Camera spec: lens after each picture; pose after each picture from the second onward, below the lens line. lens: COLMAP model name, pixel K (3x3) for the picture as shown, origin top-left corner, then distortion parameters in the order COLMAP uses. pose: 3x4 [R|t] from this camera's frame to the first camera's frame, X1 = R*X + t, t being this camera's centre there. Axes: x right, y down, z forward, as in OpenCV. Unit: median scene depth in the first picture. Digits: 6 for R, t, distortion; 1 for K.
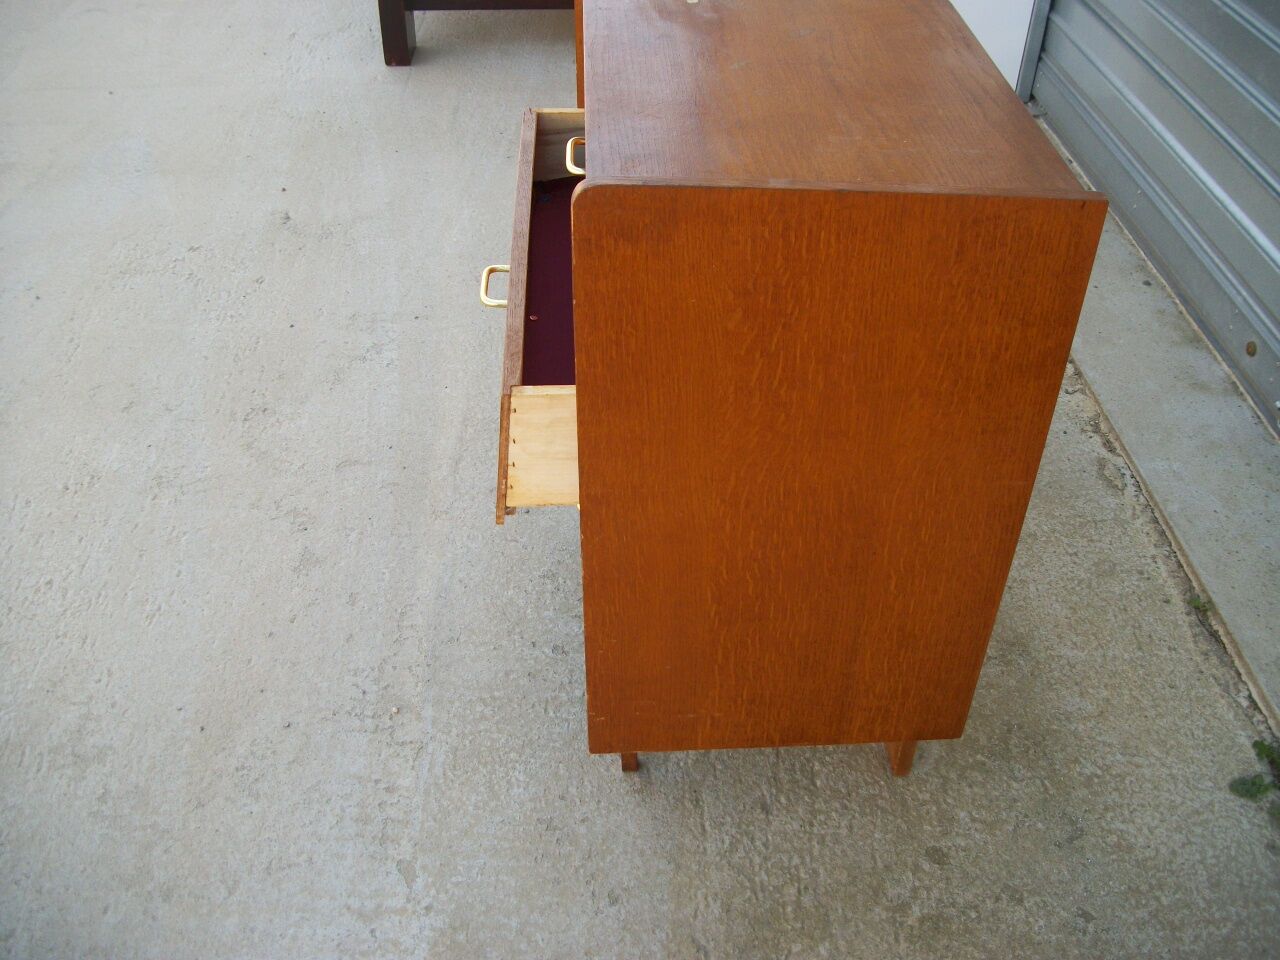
lens RADIAL K [[1222.4, 0, 642.5], [0, 1222.4, 478.3], [0, 0, 1]] dist [-0.094001, 0.000000]
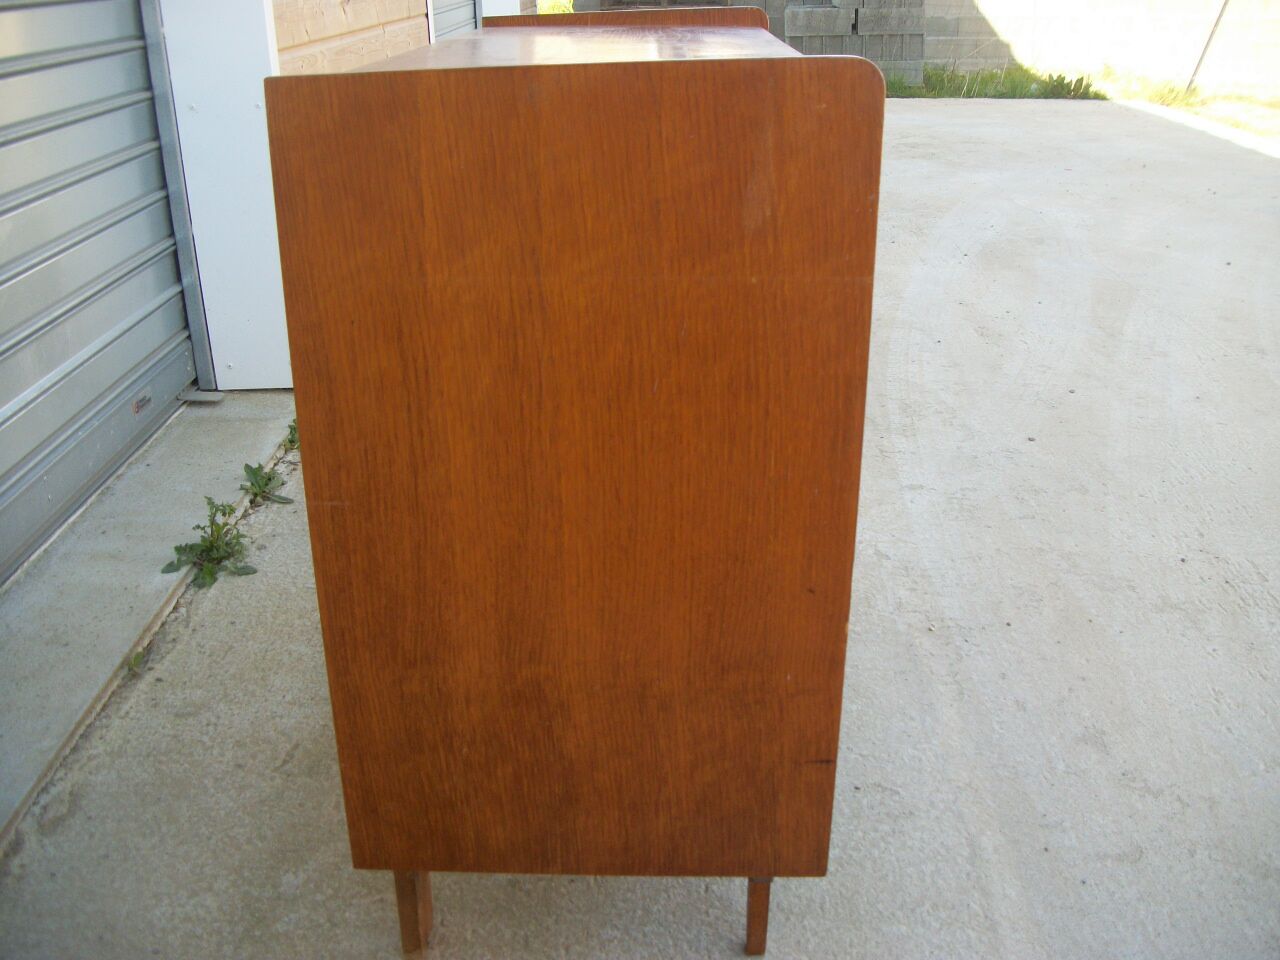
lens RADIAL K [[1222.4, 0, 641.1], [0, 1222.4, 483.2], [0, 0, 1]] dist [-0.094001, 0.000000]
pose [[-0.997329, -0.044674, 0.057779, 0.007702], [0.032315, 0.439531, 0.897646, -0.819910], [-0.065497, 0.897116, -0.436913, 1.267950]]
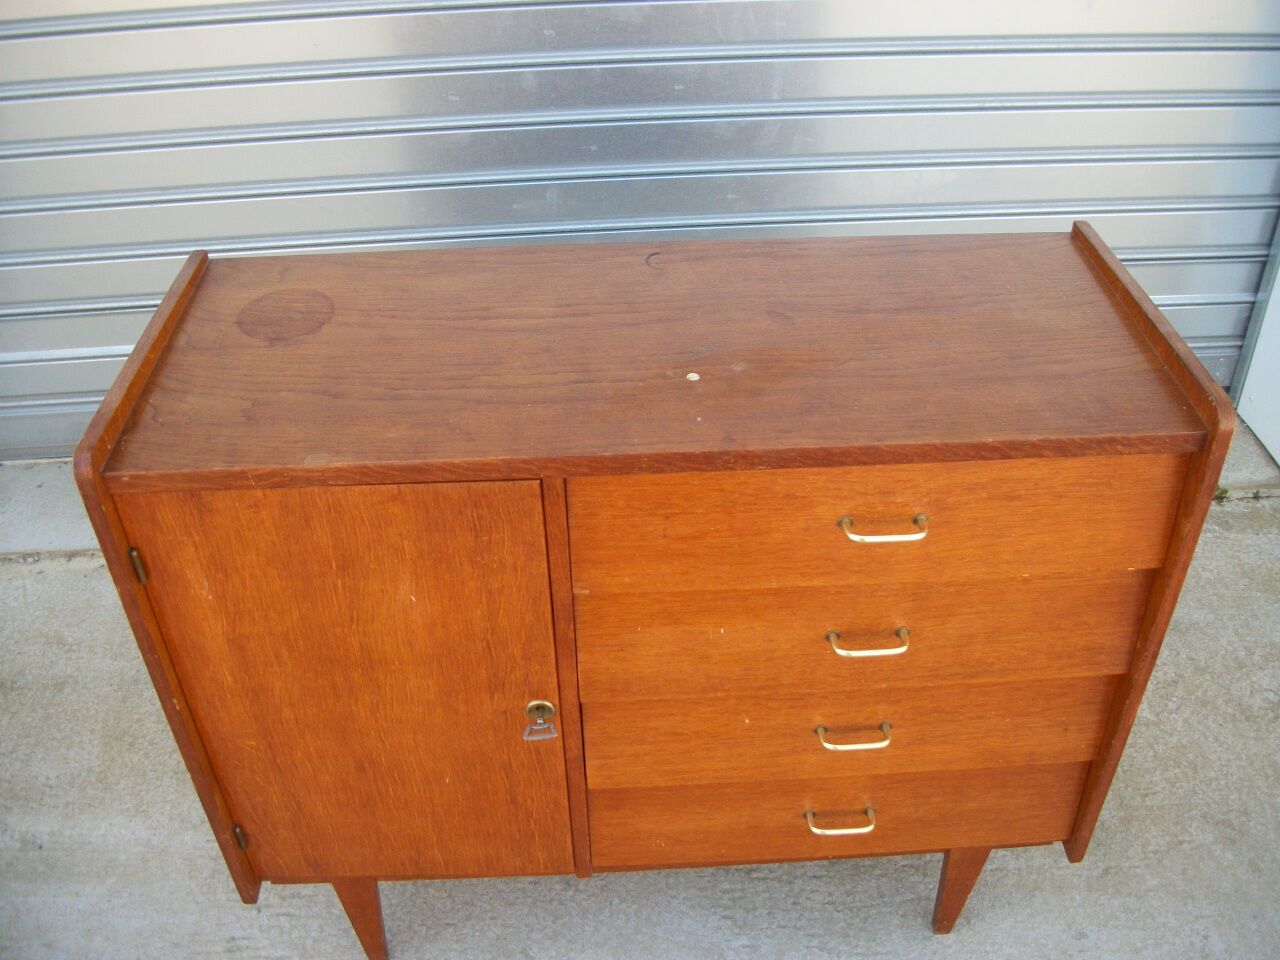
lens RADIAL K [[1222.4, 0, 636.5], [0, 1222.4, 488.8], [0, 0, 1]] dist [-0.094001, 0.000000]
pose [[-0.001222, -0.615788, 0.787911, -0.523369], [0.662553, 0.589659, 0.461873, -0.569332], [-0.749014, 0.522597, 0.407272, 0.495386]]
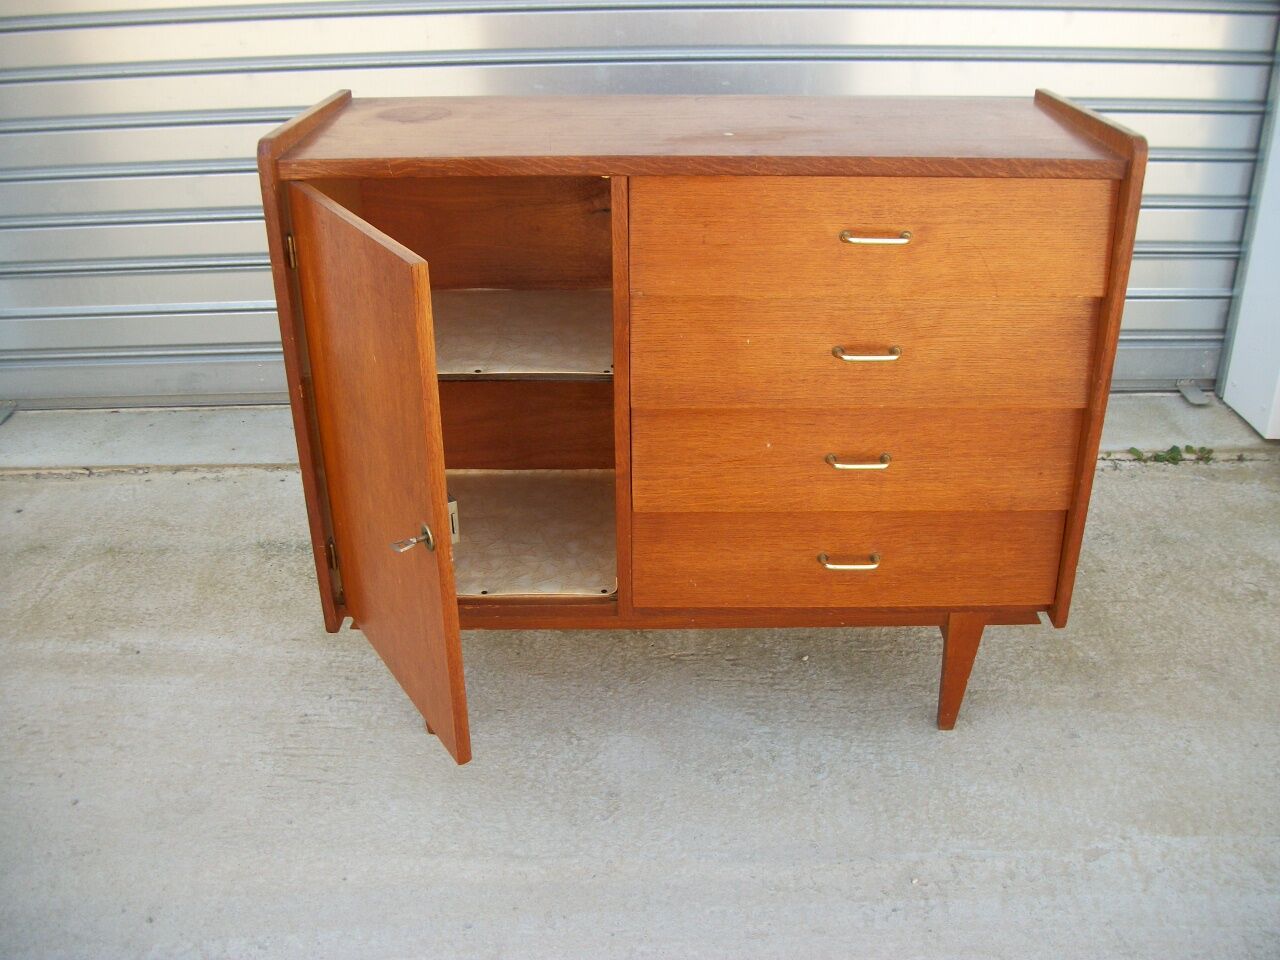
lens RADIAL K [[1222.4, 0, 640.5], [0, 1222.4, 492.6], [0, 0, 1]] dist [-0.094001, 0.000000]
pose [[0.044859, -0.462842, 0.885305, -0.830585], [0.653024, 0.684232, 0.324631, -0.426475], [-0.756007, 0.563563, 0.332941, 0.613457]]
